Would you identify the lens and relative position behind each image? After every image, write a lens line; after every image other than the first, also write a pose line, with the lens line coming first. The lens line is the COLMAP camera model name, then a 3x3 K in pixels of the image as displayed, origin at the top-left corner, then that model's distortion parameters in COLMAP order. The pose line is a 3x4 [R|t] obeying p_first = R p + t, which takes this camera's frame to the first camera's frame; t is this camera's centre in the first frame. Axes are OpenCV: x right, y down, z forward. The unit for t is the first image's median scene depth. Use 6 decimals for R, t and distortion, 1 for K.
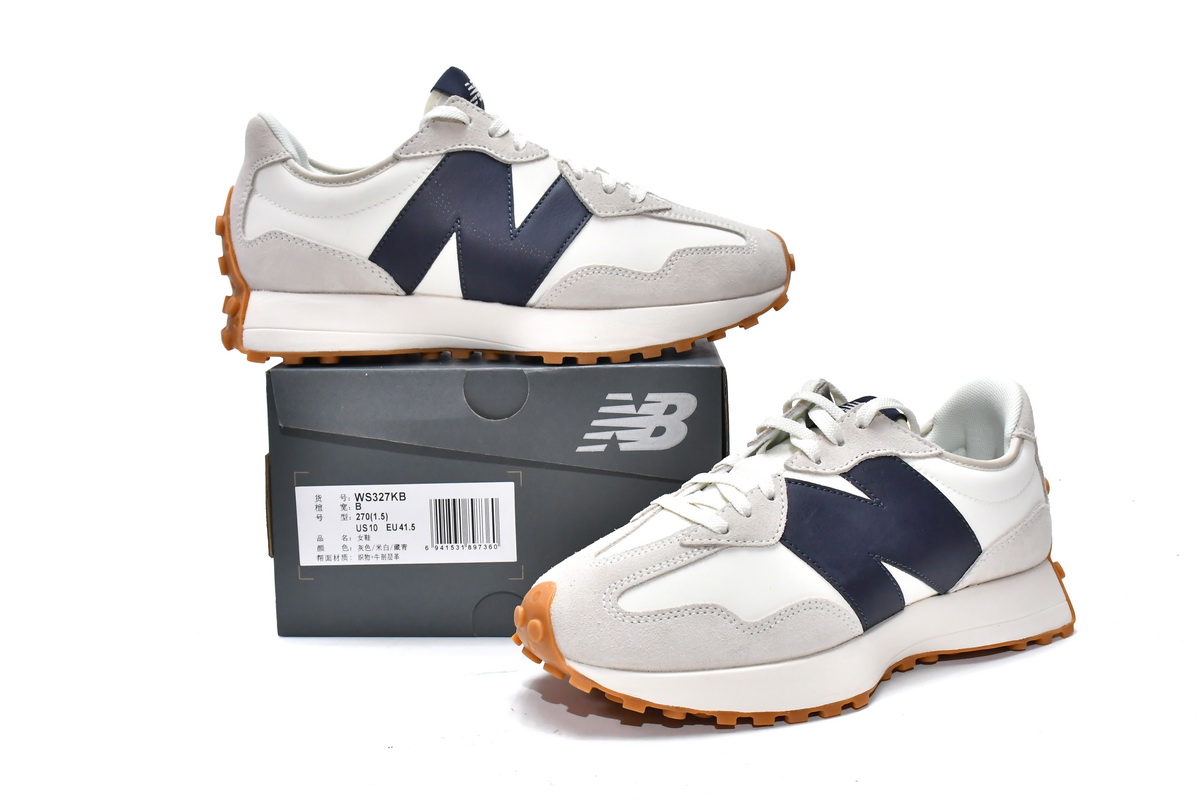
lens RADIAL K [[1420.1, 0, 600.0], [0, 1420.1, 400.0], [0, 0, 1]] dist [-0.009015, 0.000269]
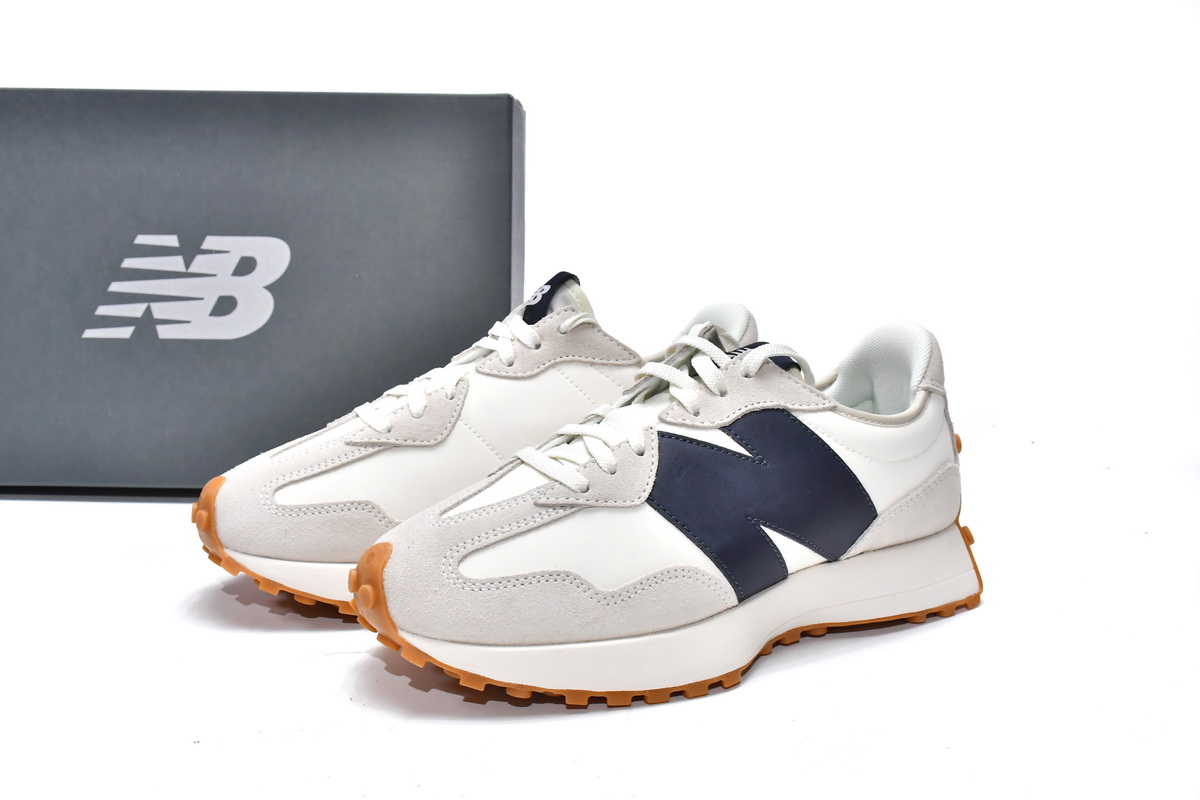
lens RADIAL K [[1420.1, 0, 600.0], [0, 1420.1, 400.0], [0, 0, 1]] dist [-0.009015, 0.000269]
pose [[0.999759, 0.017861, 0.012791, 0.080383], [-0.018381, 0.998960, 0.041722, -0.001756], [-0.012032, -0.041947, 0.999047, 0.098856]]
